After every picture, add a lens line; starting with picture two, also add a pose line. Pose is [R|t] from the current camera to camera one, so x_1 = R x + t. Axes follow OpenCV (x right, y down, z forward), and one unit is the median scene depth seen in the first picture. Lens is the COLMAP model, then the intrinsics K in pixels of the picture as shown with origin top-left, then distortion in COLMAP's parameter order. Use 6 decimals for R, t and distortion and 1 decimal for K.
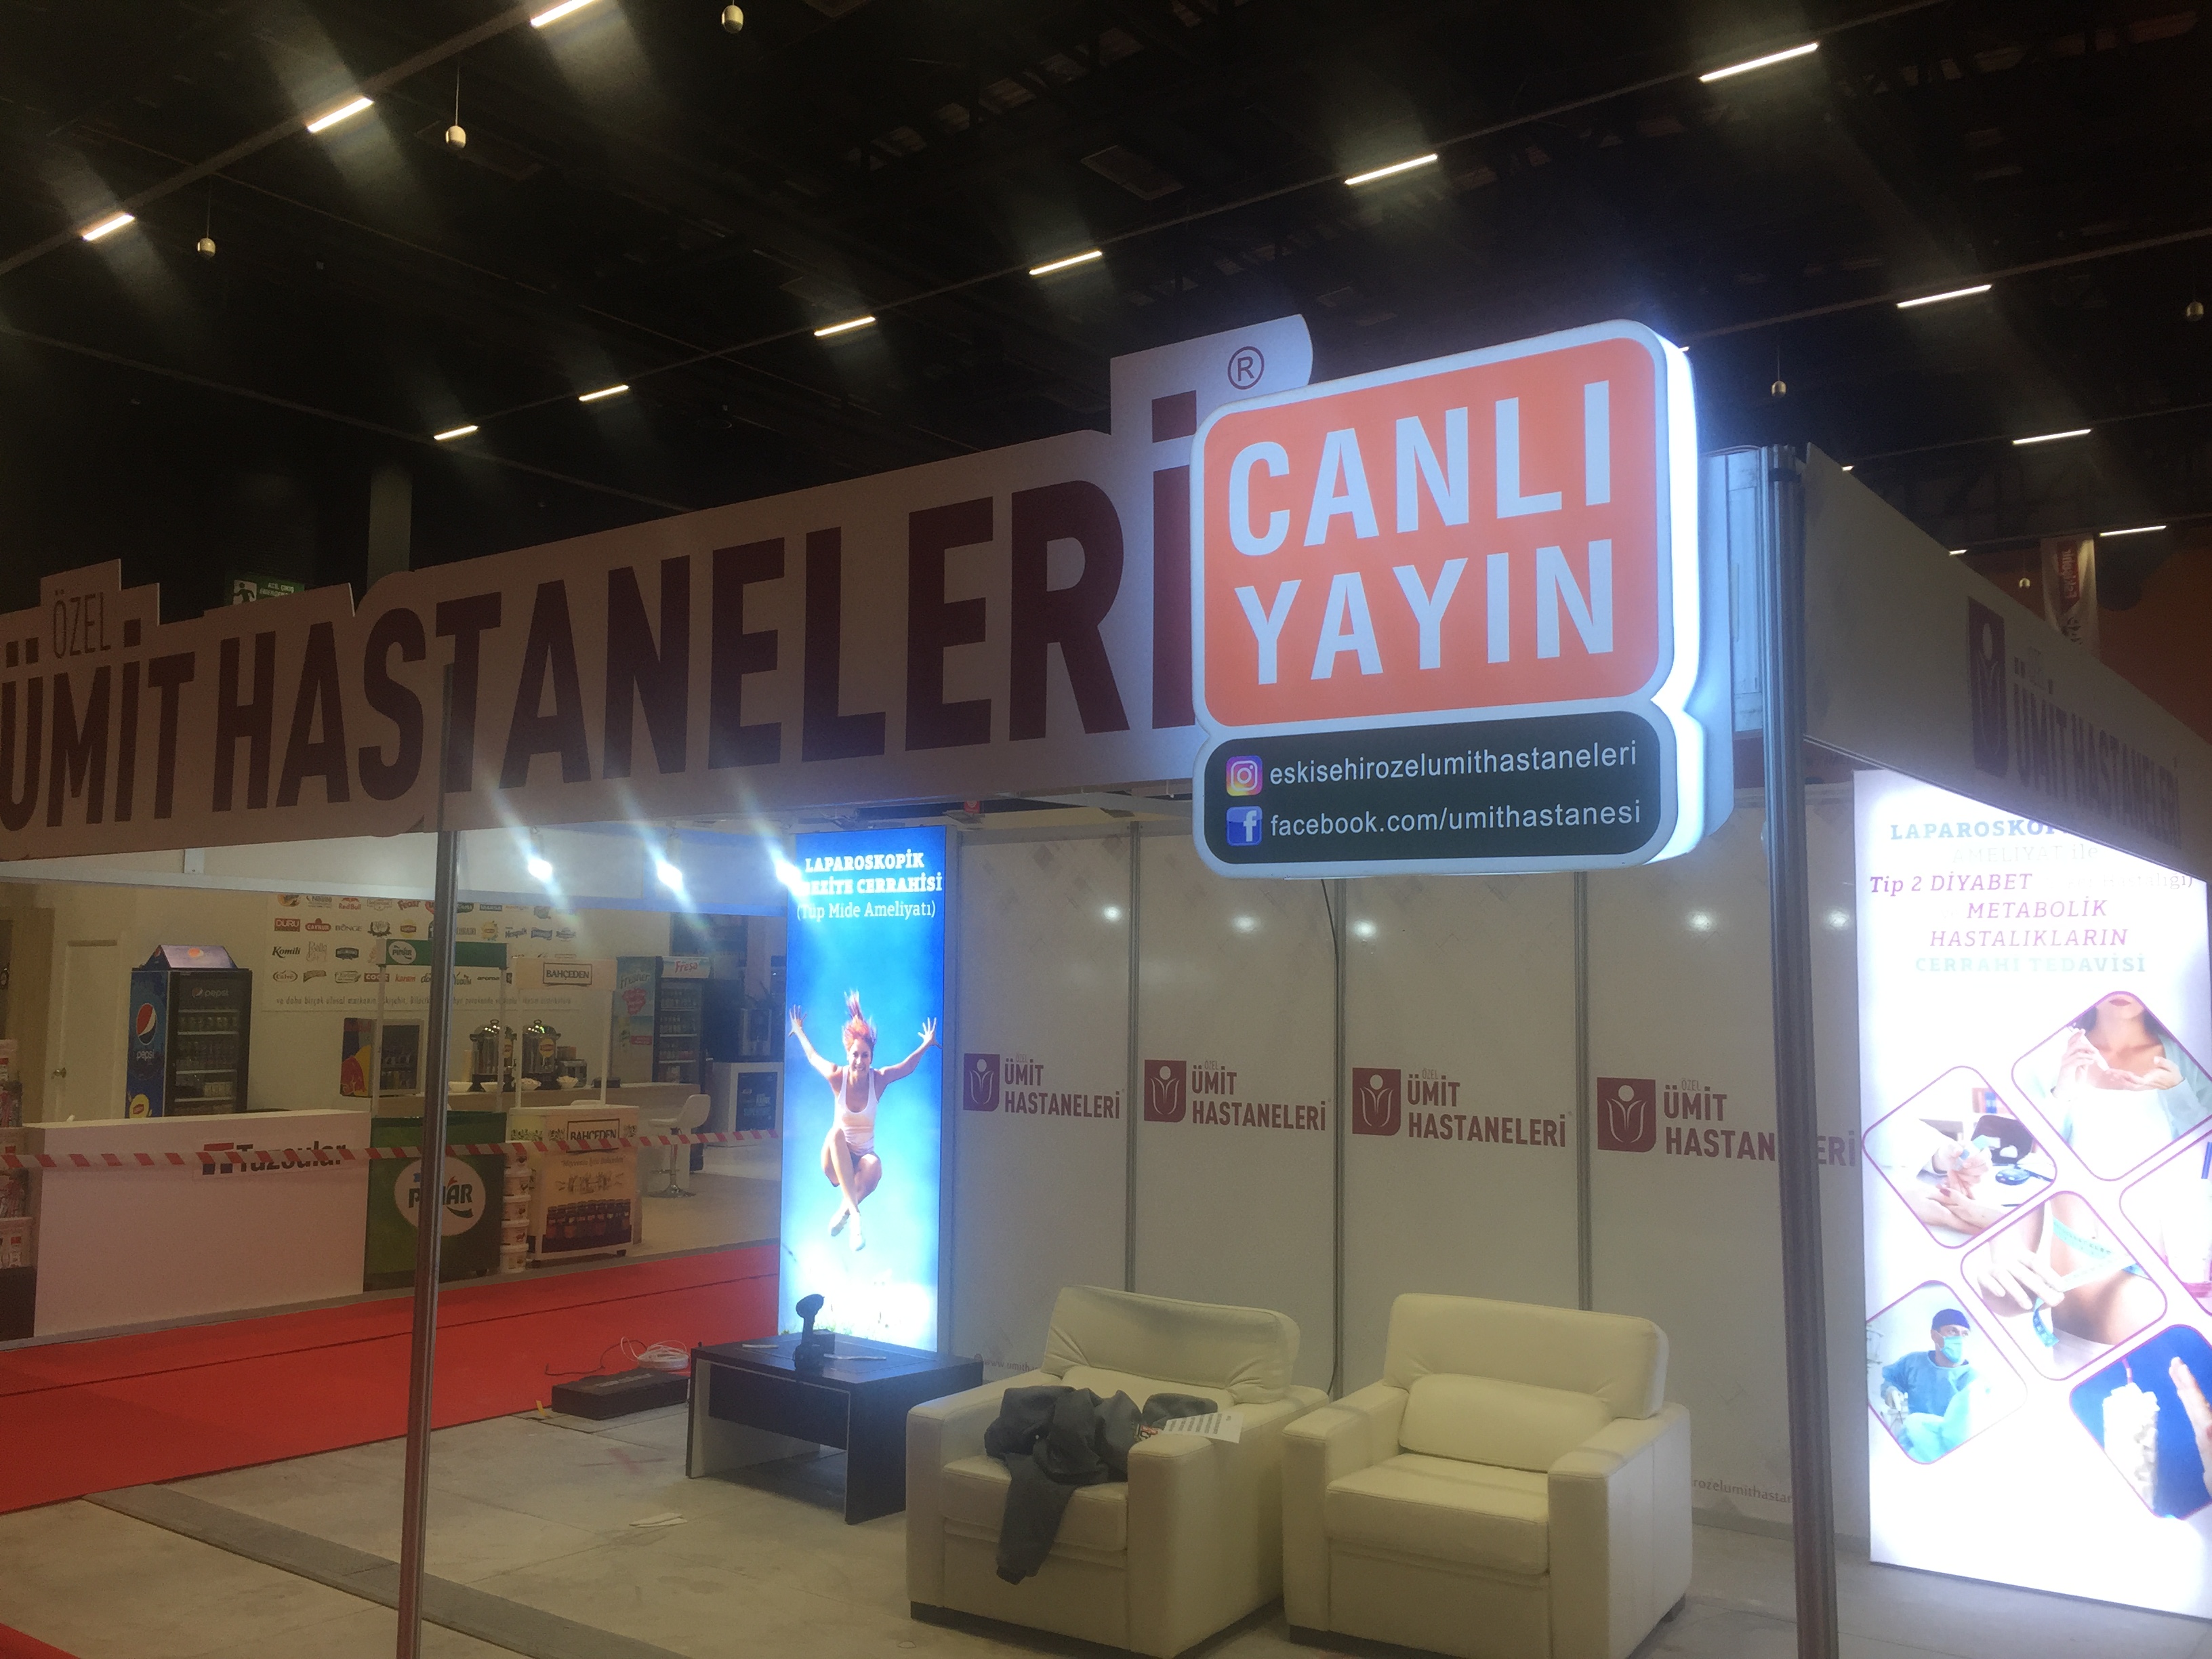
lens RADIAL K [[1953.3, 0, 1106.0], [0, 1953.3, 829.5], [0, 0, 1]] dist [0.113333, -0.194720]
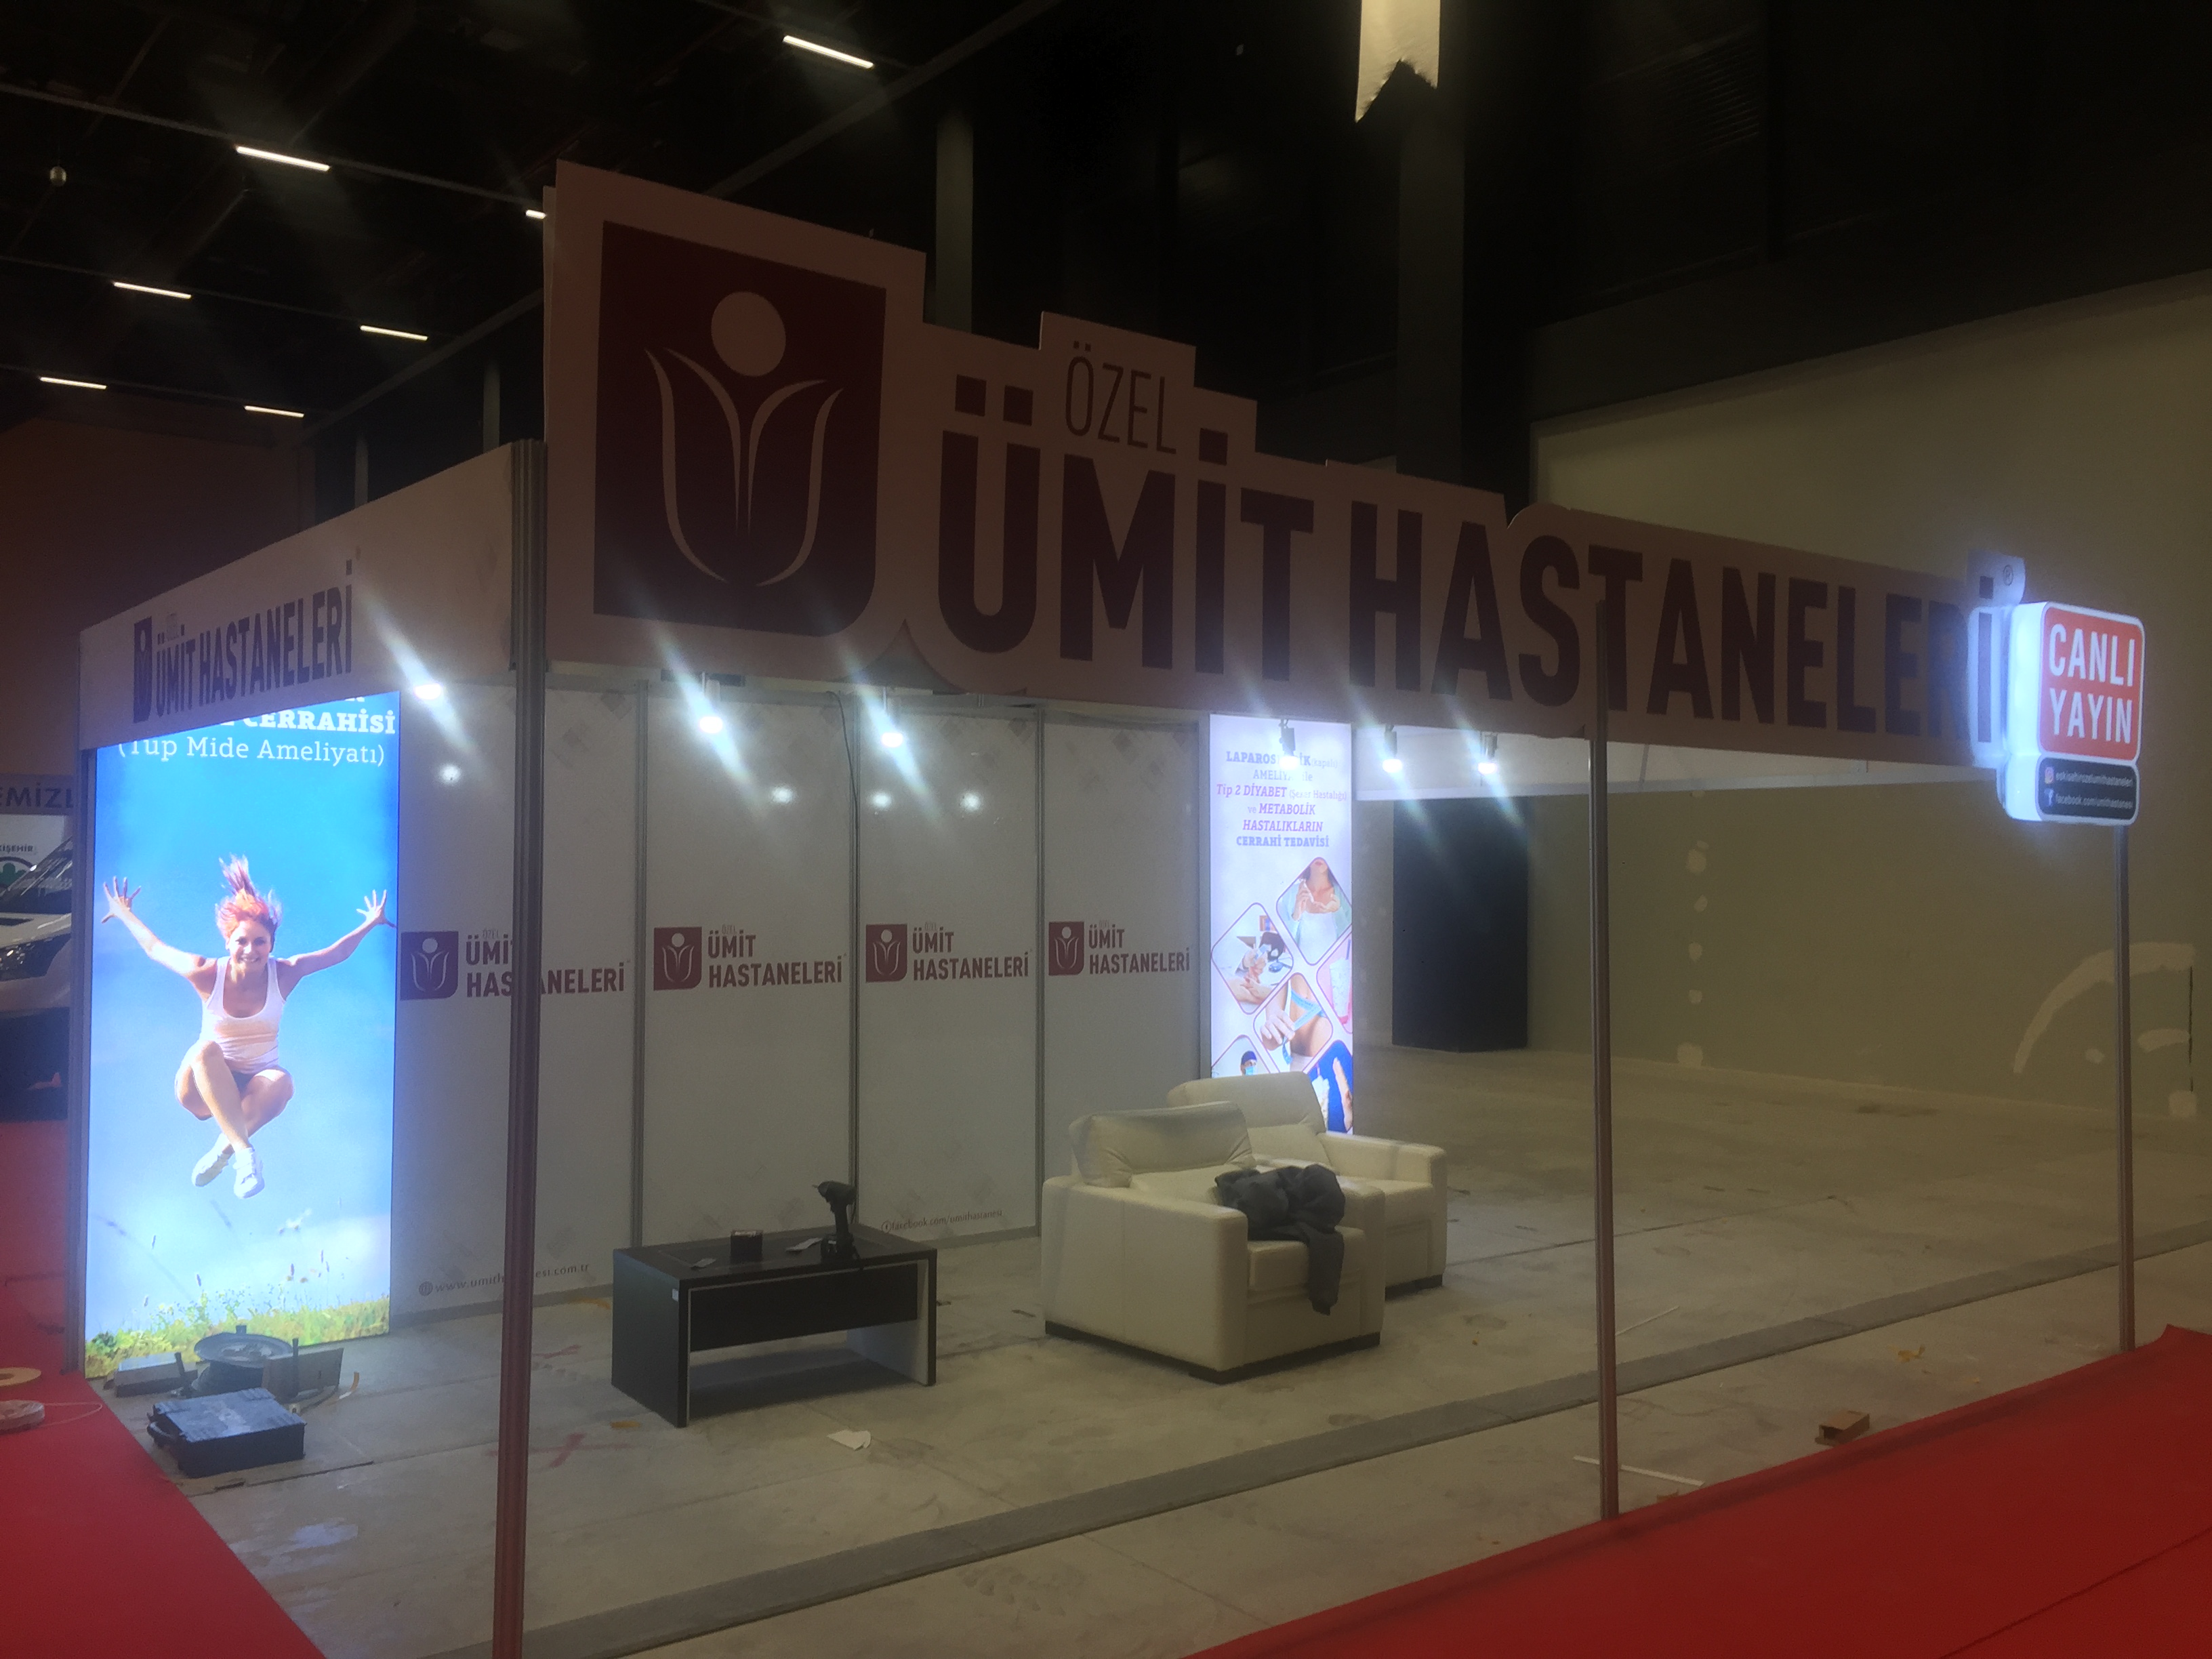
lens RADIAL K [[1891.4, 0, 1106.0], [0, 1891.4, 829.5], [0, 0, 1]] dist [0.002510, 0.123964]
pose [[0.240718, 0.006137, 0.970576, -0.930738], [-0.090799, 0.995737, 0.016223, 0.037568], [-0.966339, -0.092033, 0.240249, 0.628357]]
